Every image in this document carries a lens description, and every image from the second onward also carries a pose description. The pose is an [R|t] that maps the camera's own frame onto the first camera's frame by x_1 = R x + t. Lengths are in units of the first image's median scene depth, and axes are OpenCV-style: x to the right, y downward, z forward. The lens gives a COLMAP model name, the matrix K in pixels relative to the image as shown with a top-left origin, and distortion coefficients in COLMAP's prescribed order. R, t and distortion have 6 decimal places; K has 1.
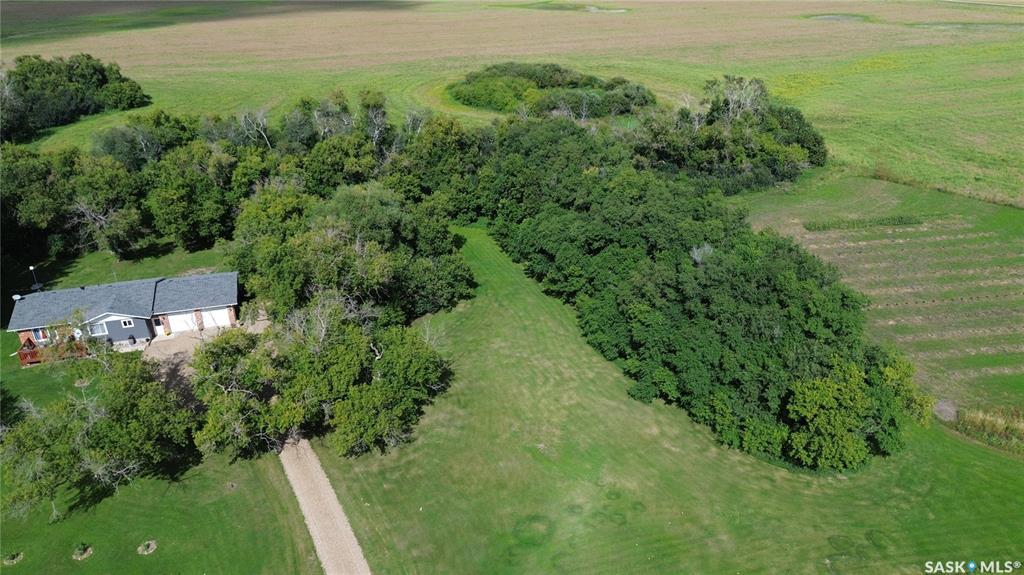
lens RADIAL K [[727.5, 0, 510.2], [0, 727.5, 286.3], [0, 0, 1]] dist [0.068835, -0.061940]
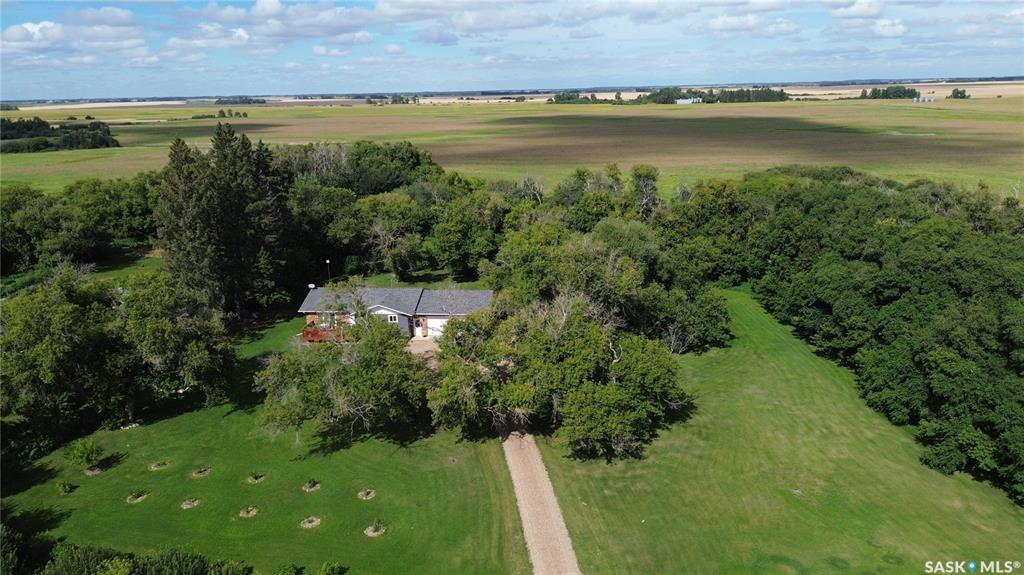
lens RADIAL K [[727.5, 0, 510.2], [0, 727.5, 286.3], [0, 0, 1]] dist [0.068835, -0.061940]
pose [[0.932938, 0.093218, -0.347760, 0.007480], [-0.153074, 0.976951, -0.148777, 0.164104], [0.325876, 0.192032, 0.925704, 0.076547]]
